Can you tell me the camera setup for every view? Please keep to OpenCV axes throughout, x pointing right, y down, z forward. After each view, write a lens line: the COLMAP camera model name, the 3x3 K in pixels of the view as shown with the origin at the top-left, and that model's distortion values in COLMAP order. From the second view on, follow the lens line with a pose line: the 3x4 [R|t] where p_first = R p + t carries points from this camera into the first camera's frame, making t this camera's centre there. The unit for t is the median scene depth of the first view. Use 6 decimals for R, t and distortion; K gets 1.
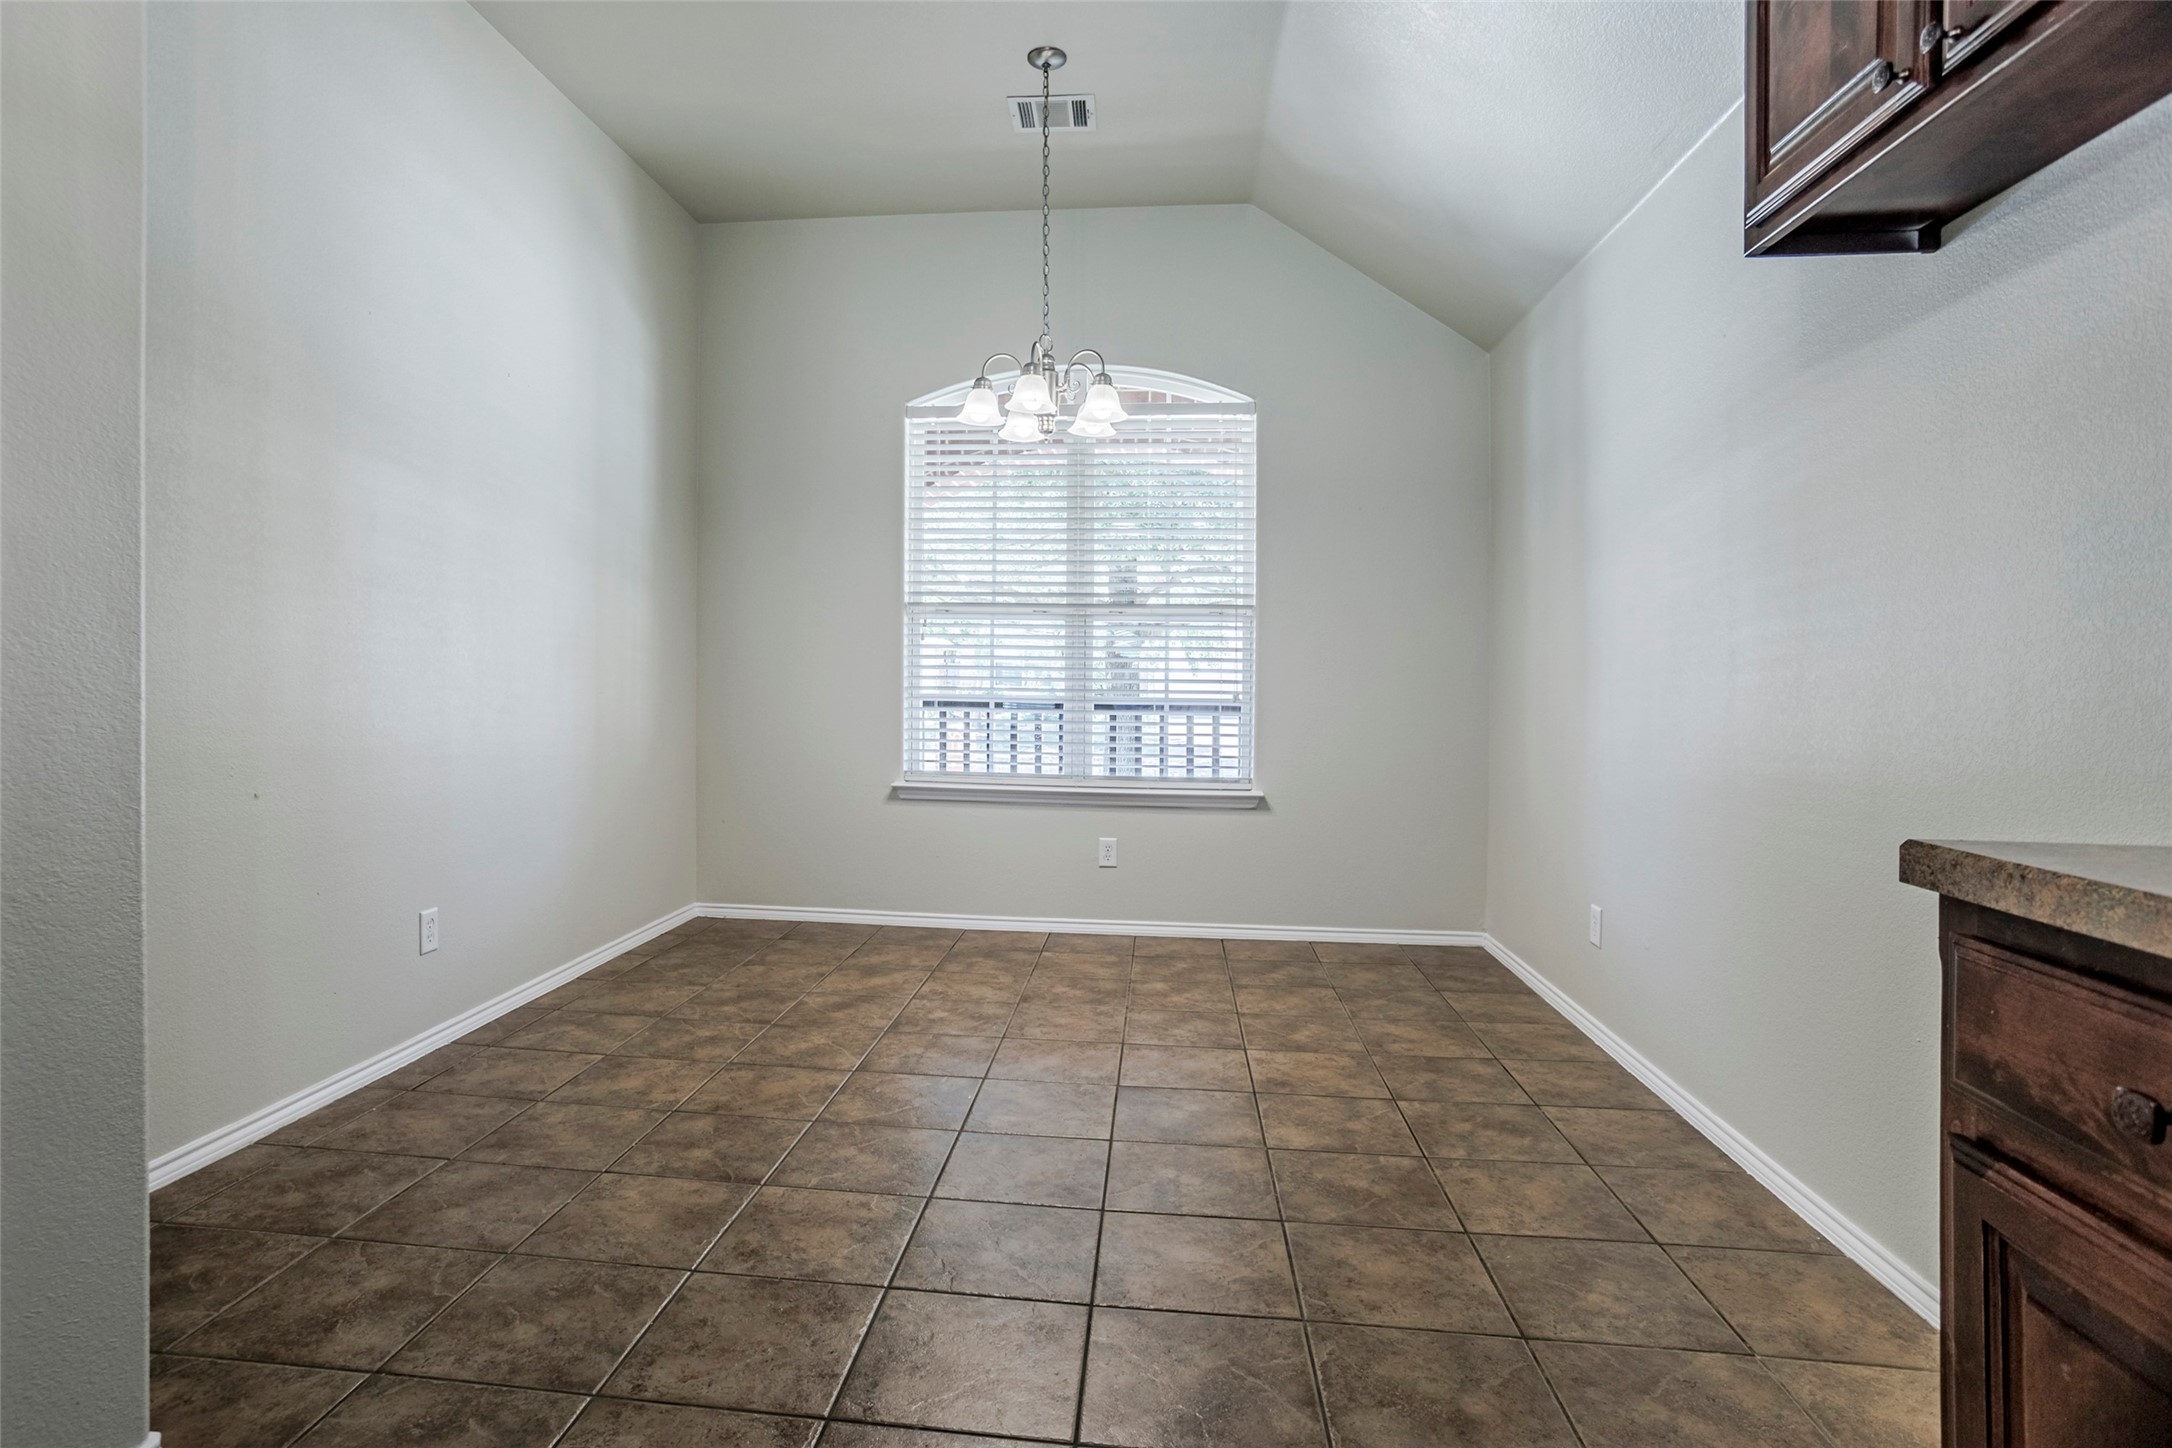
lens RADIAL K [[1079.7, 0, 1075.3], [0, 1079.7, 673.8], [0, 0, 1]] dist [-0.015175, 0.006875]
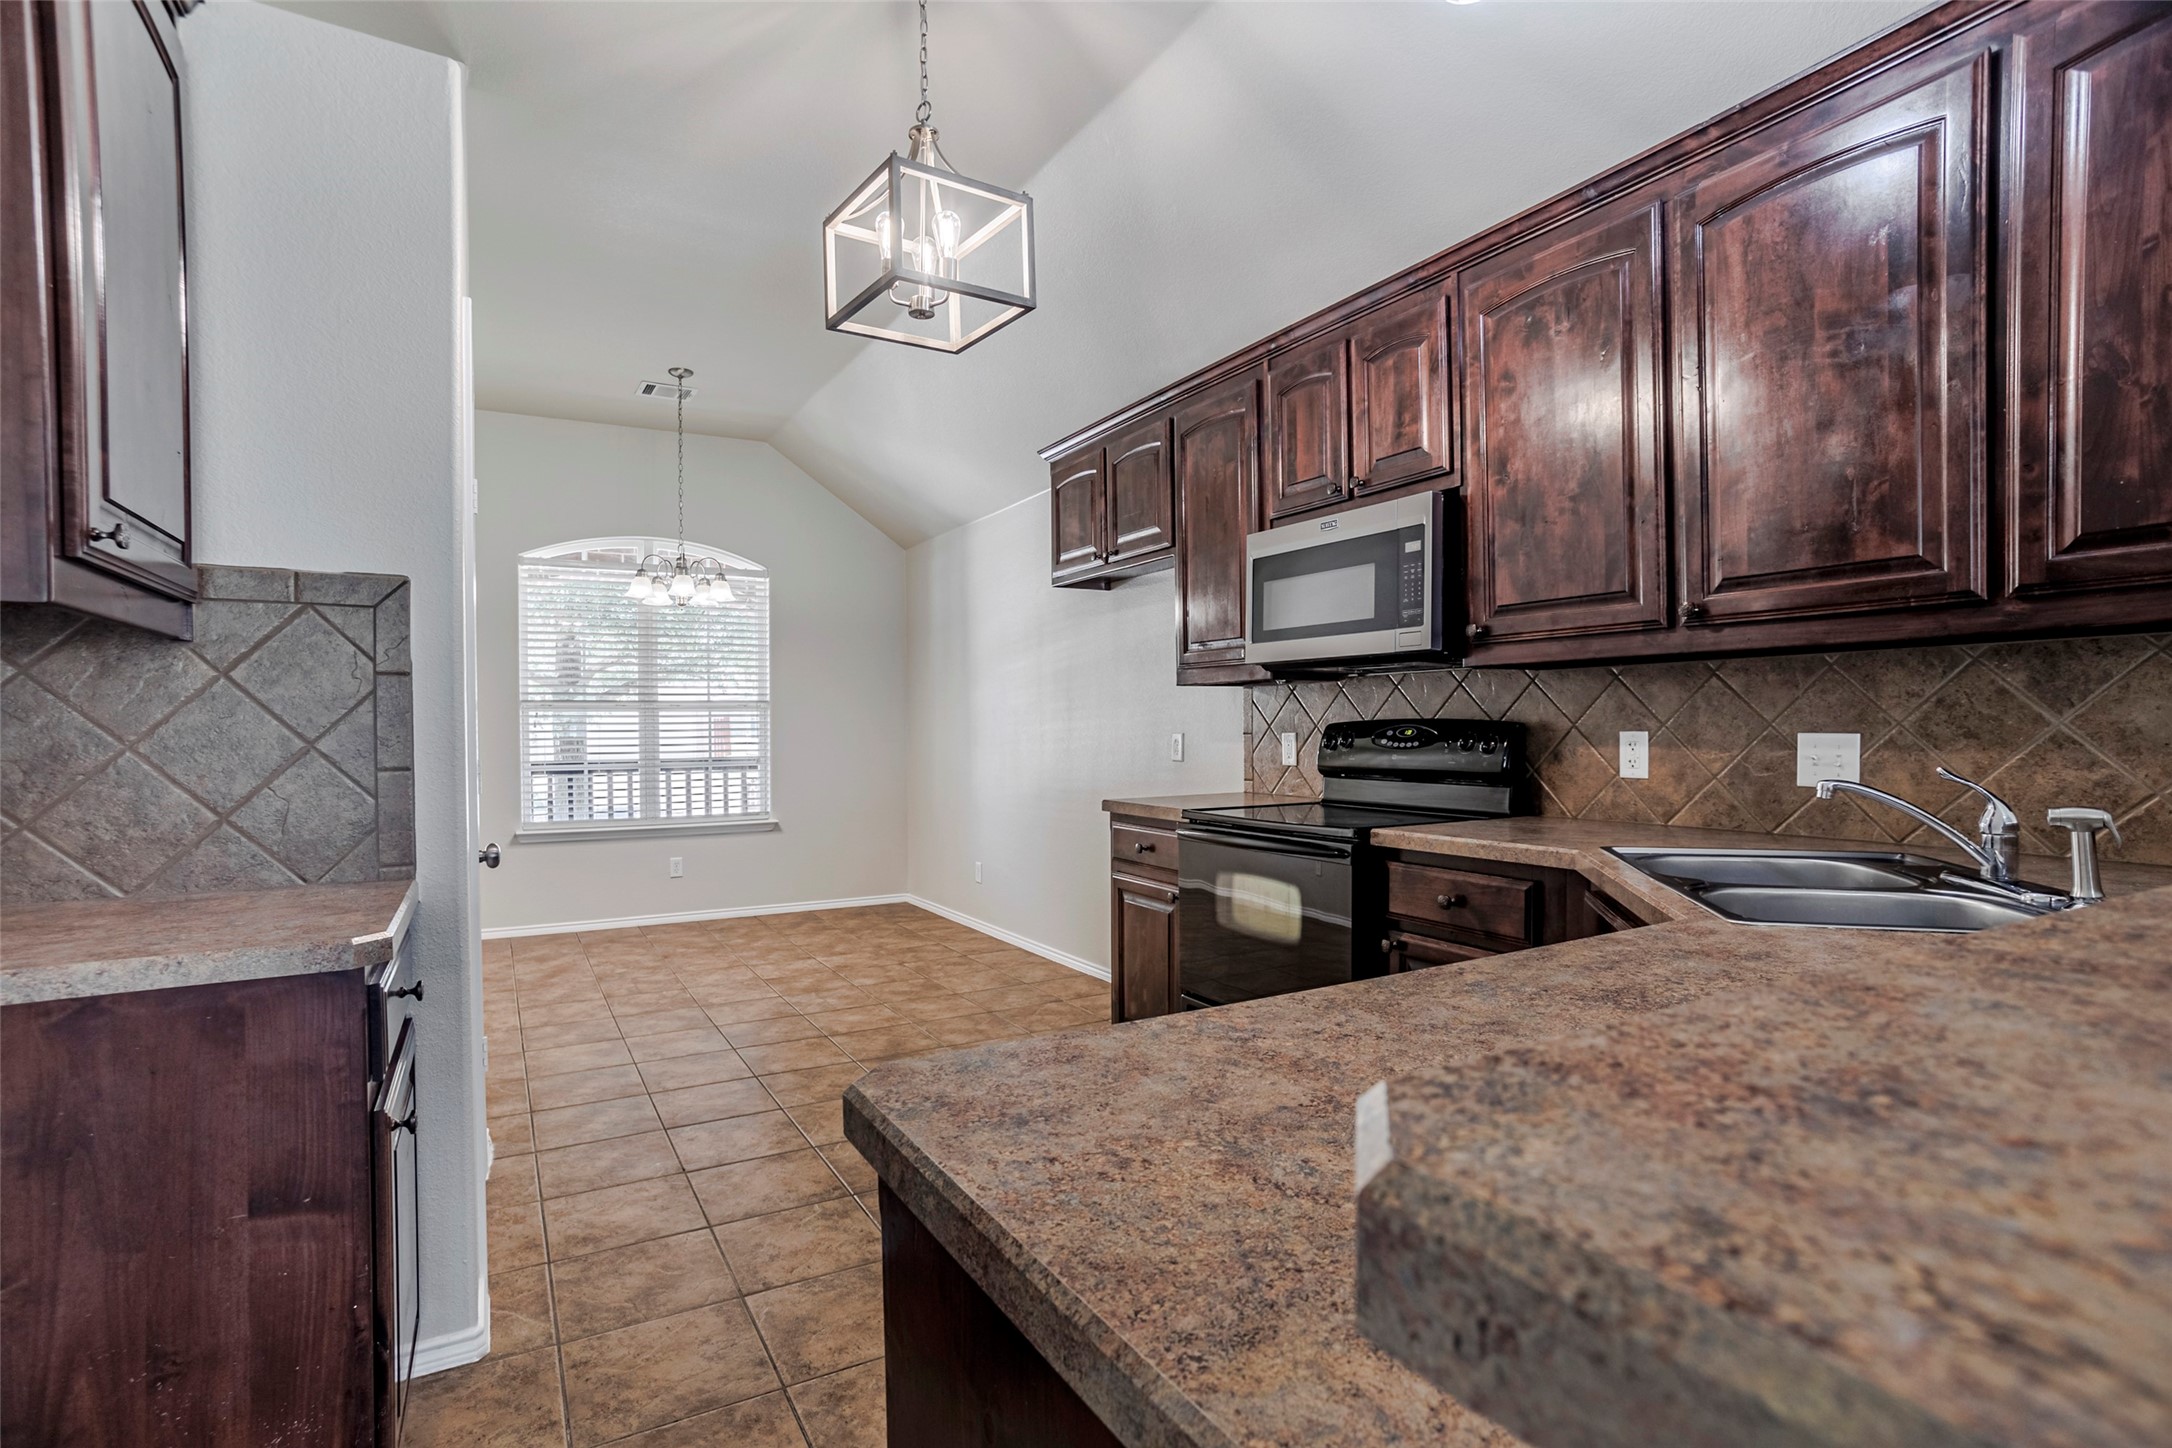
lens RADIAL K [[1079.7, 0, 1089.8], [0, 1079.7, 731.1], [0, 0, 1]] dist [-0.015175, 0.006875]
pose [[0.797275, -0.021760, 0.603224, -0.455342], [0.009990, 0.999689, 0.022857, -0.056301], [-0.603534, -0.012197, 0.797244, -0.584113]]
